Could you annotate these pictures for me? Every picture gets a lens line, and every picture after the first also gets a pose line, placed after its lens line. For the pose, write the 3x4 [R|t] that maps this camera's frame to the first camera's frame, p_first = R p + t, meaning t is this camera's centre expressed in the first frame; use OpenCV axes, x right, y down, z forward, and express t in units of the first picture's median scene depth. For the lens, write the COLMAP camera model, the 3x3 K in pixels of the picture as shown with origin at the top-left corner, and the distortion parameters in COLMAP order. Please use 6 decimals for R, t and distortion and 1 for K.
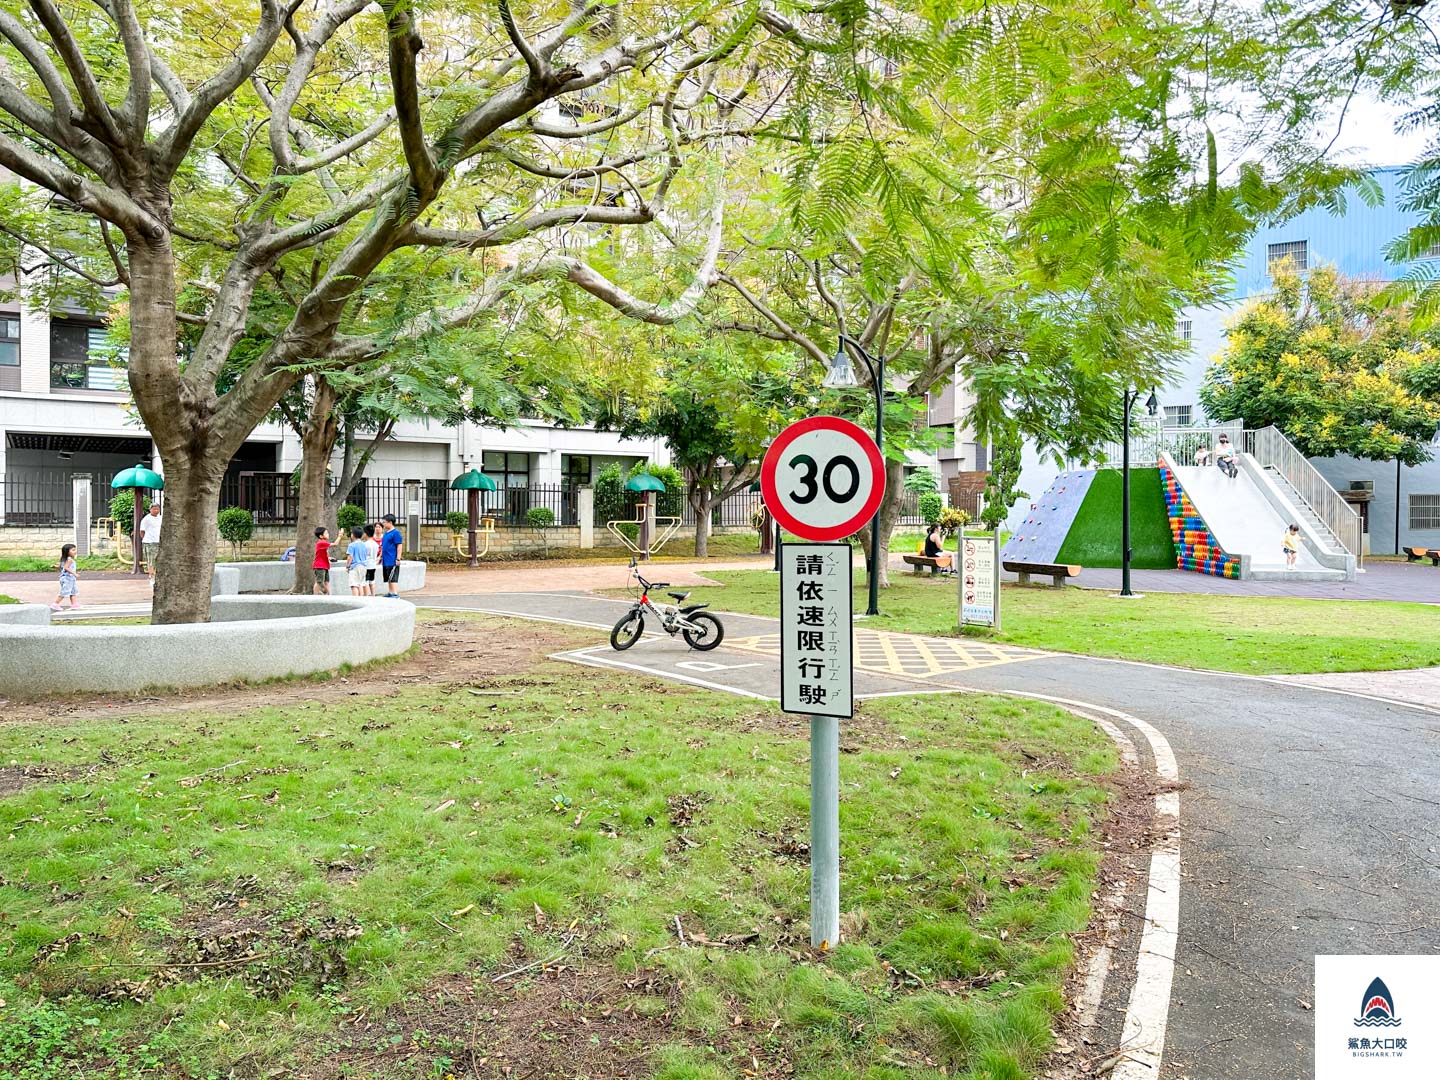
lens RADIAL K [[1004.9, 0, 713.1], [0, 1004.9, 530.1], [0, 0, 1]] dist [0.094309, -0.170416]
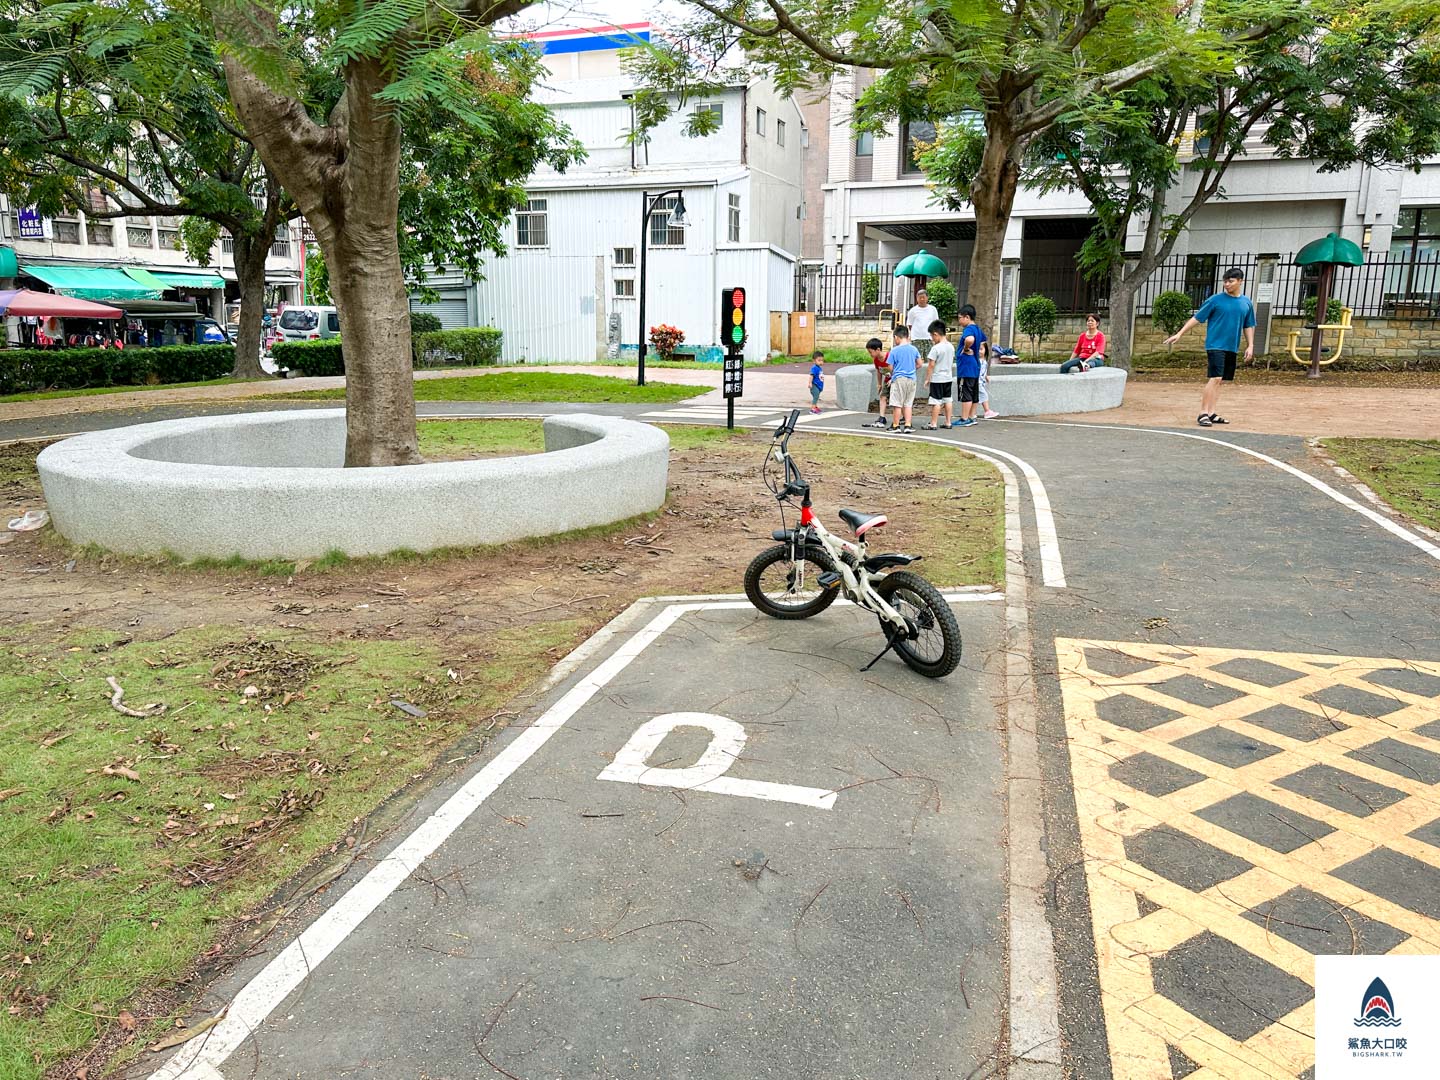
lens RADIAL K [[993.4, 0, 742.5], [0, 993.4, 532.0], [0, 0, 1]] dist [0.043932, -0.076165]
pose [[0.605291, 0.172493, -0.777090, 0.272604], [-0.006823, 0.977327, 0.211626, -0.011430], [0.795975, -0.122793, 0.592744, 0.884813]]
